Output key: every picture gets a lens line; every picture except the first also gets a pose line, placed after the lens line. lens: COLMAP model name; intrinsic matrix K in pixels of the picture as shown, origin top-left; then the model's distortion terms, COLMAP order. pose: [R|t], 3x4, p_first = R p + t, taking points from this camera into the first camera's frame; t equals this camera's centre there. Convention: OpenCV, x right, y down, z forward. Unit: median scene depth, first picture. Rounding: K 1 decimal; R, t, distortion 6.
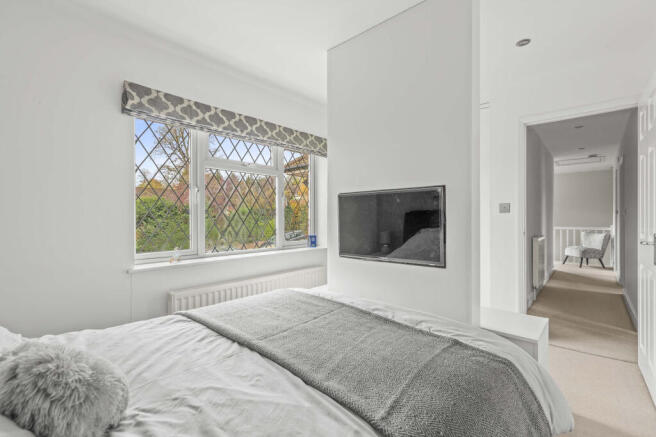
lens RADIAL K [[294.1, 0, 328.0], [0, 294.1, 218.5], [0, 0, 1]] dist [-0.000172, -0.000011]
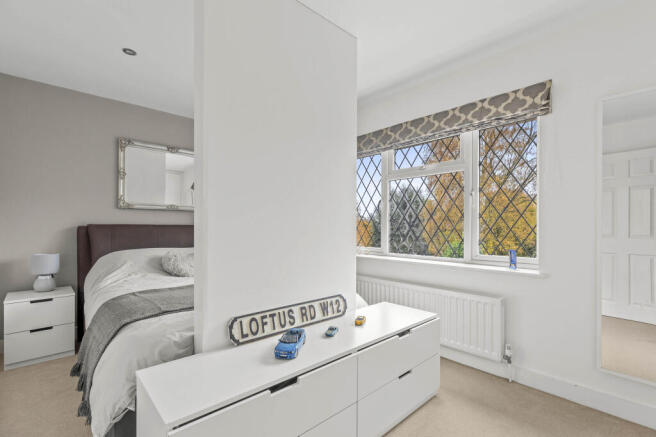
lens RADIAL K [[303.6, 0, 326.9], [0, 303.6, 227.5], [0, 0, 1]] dist [-0.001261, -0.000224]
pose [[-0.094019, 0.005591, -0.995555, 0.787337], [0.001473, 0.999984, 0.005477, 0.007624], [0.995569, -0.000952, -0.094026, 0.820257]]
